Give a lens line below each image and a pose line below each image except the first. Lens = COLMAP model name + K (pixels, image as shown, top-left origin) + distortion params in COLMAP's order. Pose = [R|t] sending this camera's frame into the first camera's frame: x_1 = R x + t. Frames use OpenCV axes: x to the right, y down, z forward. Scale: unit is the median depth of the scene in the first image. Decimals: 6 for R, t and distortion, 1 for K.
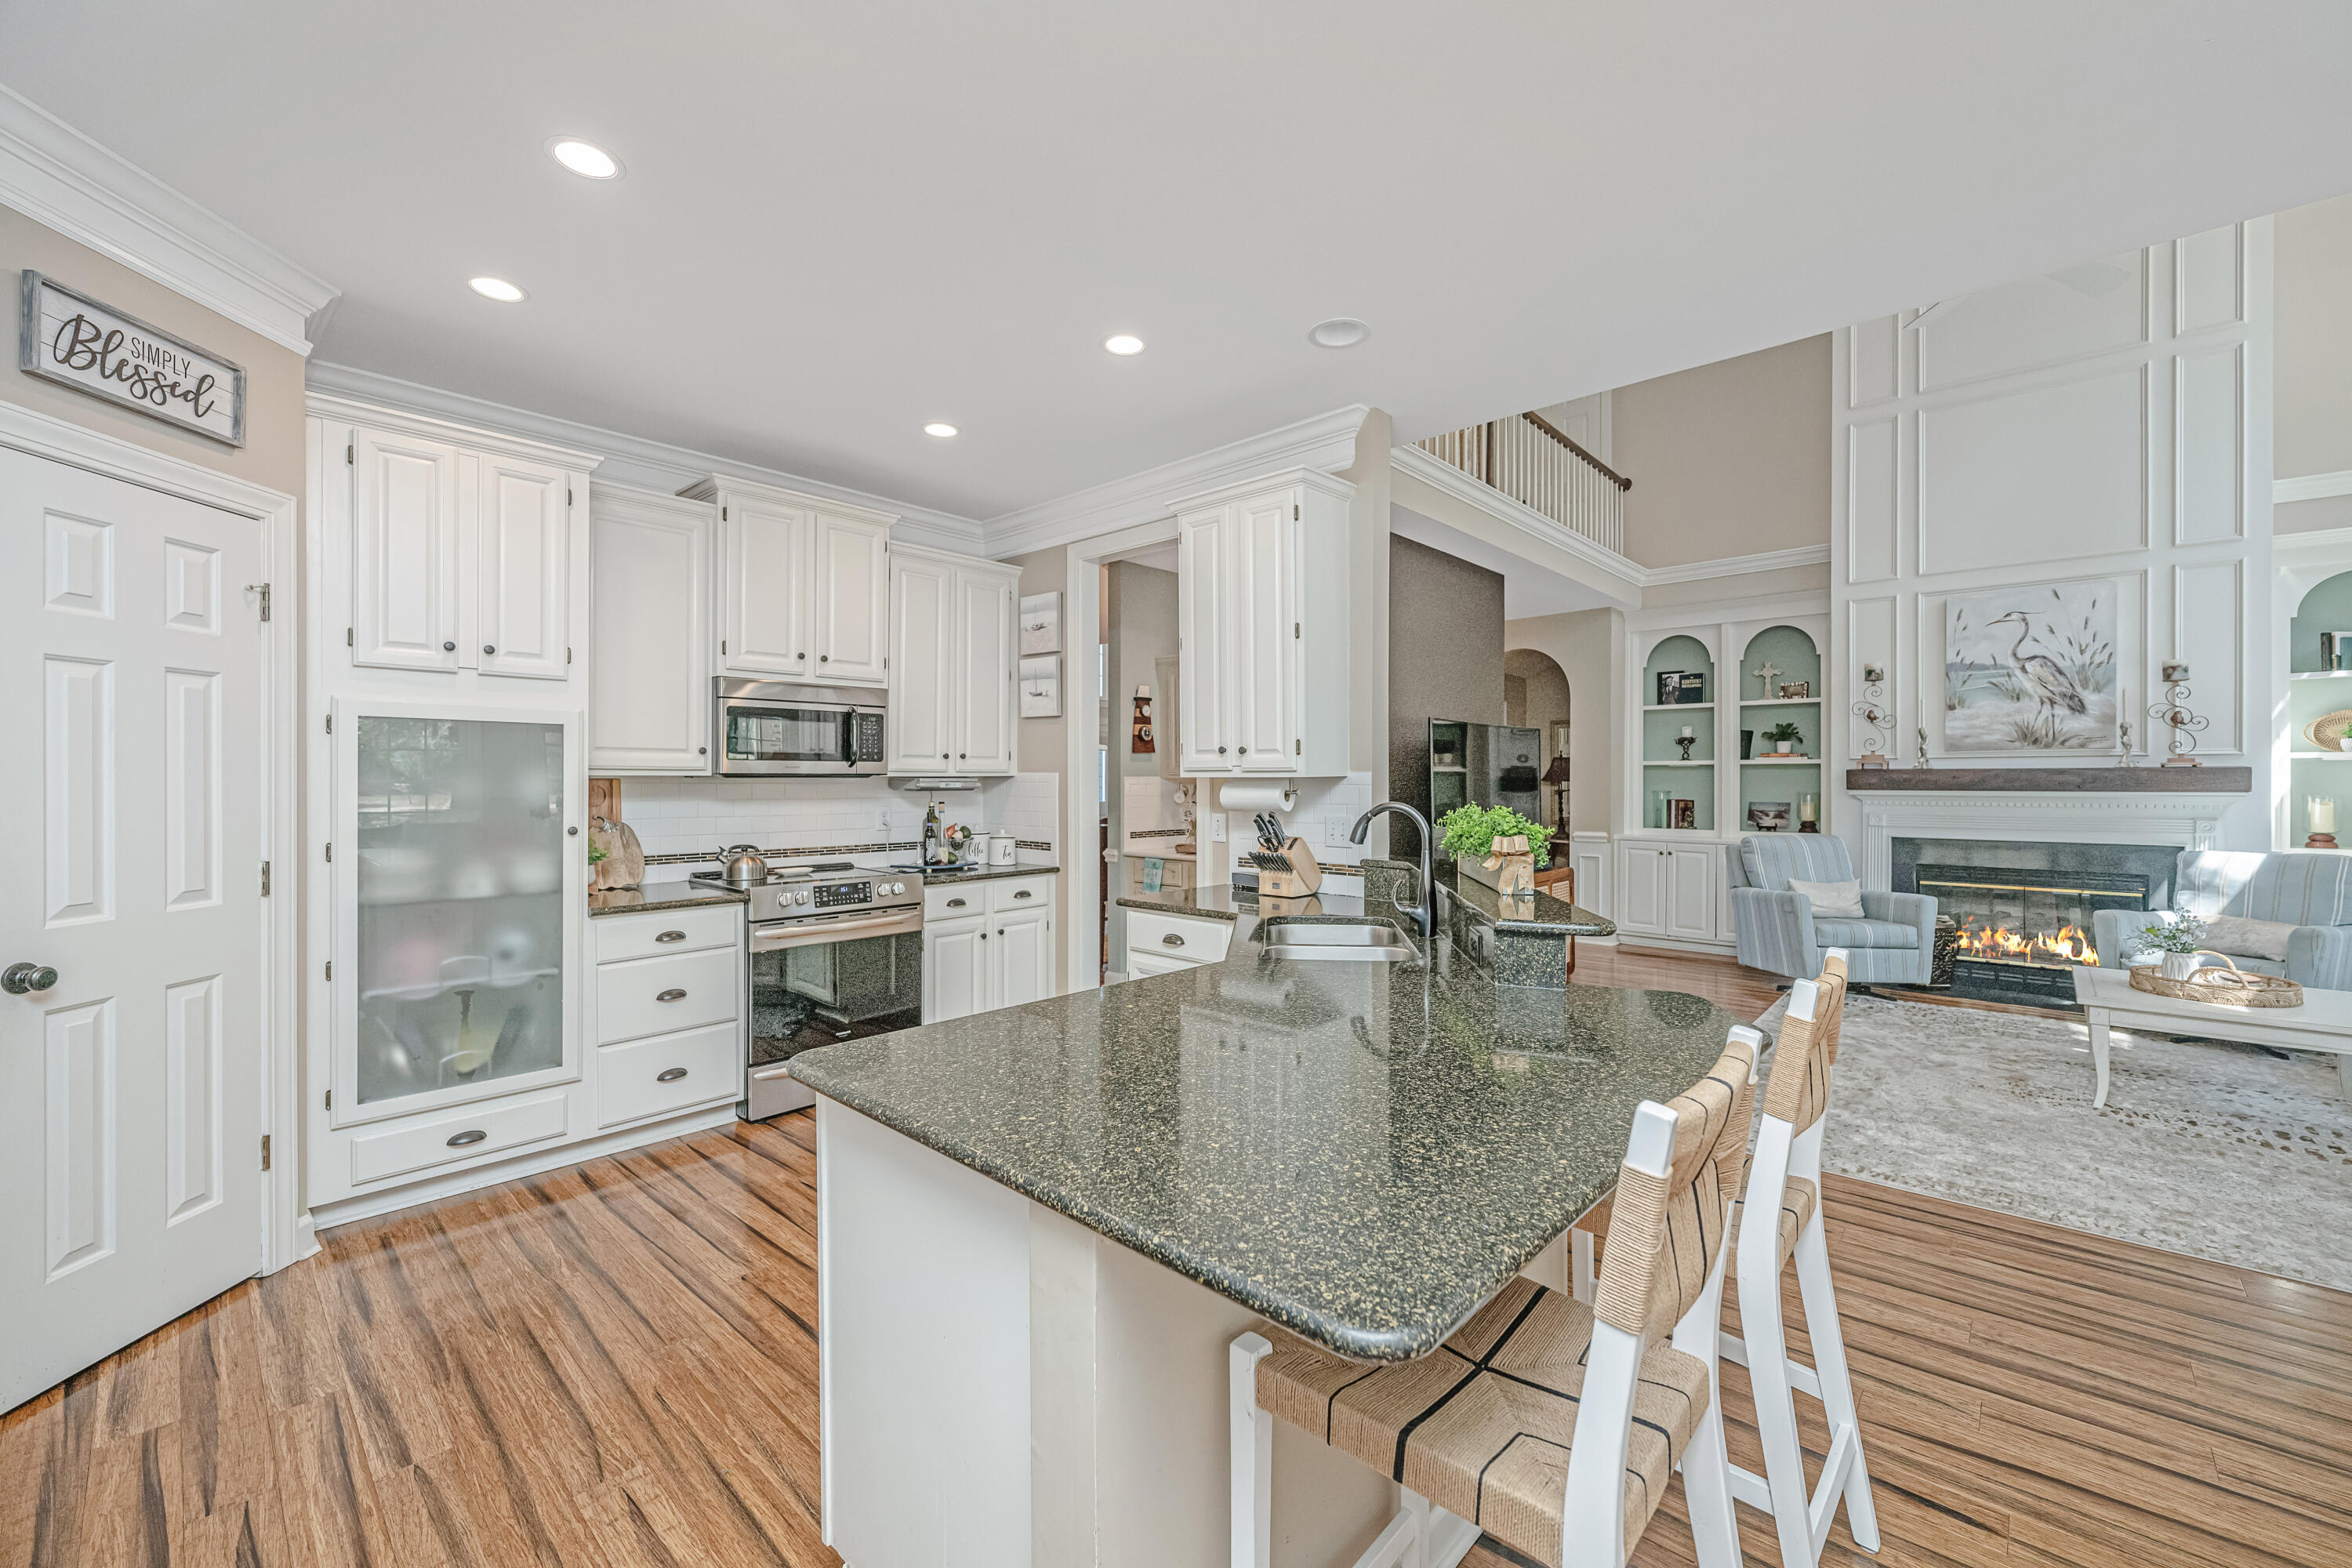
lens RADIAL K [[944.4, 0, 1176.0], [0, 944.4, 784.0], [0, 0, 1]] dist [-0.000656, -0.000120]
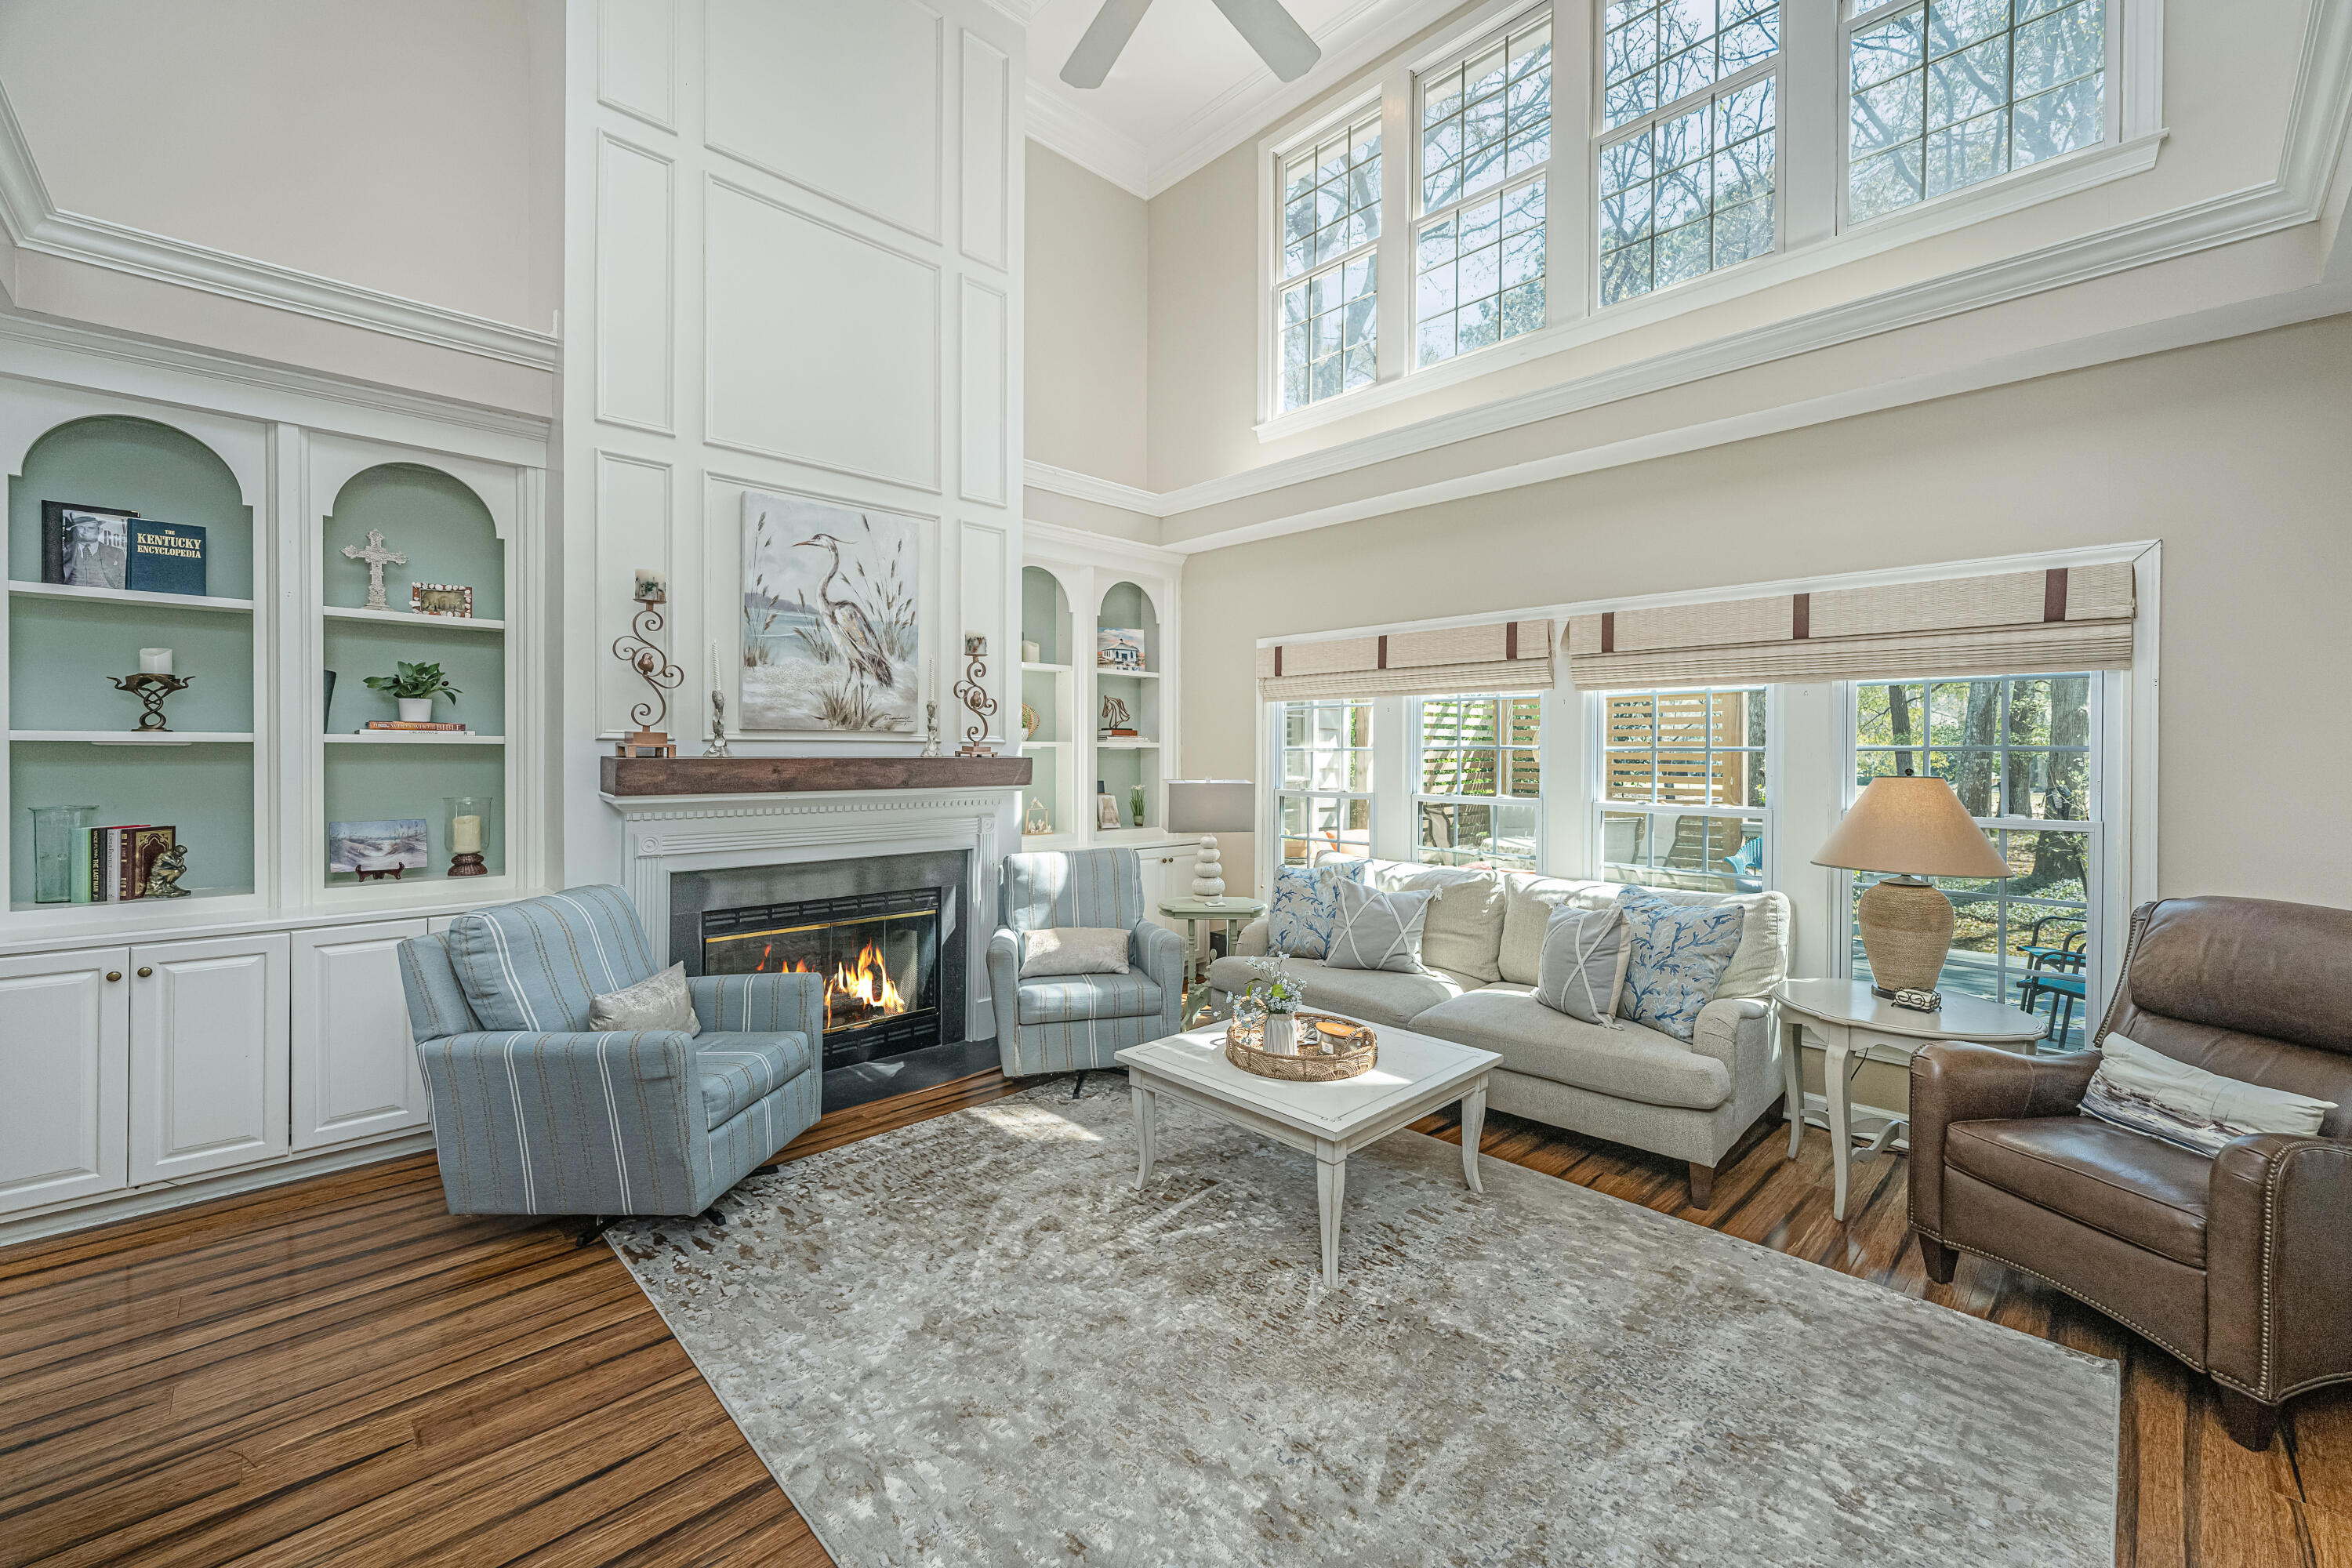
lens RADIAL K [[934.8, 0, 1181.8], [0, 934.8, 757.2], [0, 0, 1]] dist [0.001826, 0.000000]
pose [[0.055977, -0.007657, 0.998403, 0.261495], [-0.000005, 0.999971, 0.007670, -0.027664], [-0.998432, -0.000434, 0.055976, 0.878370]]
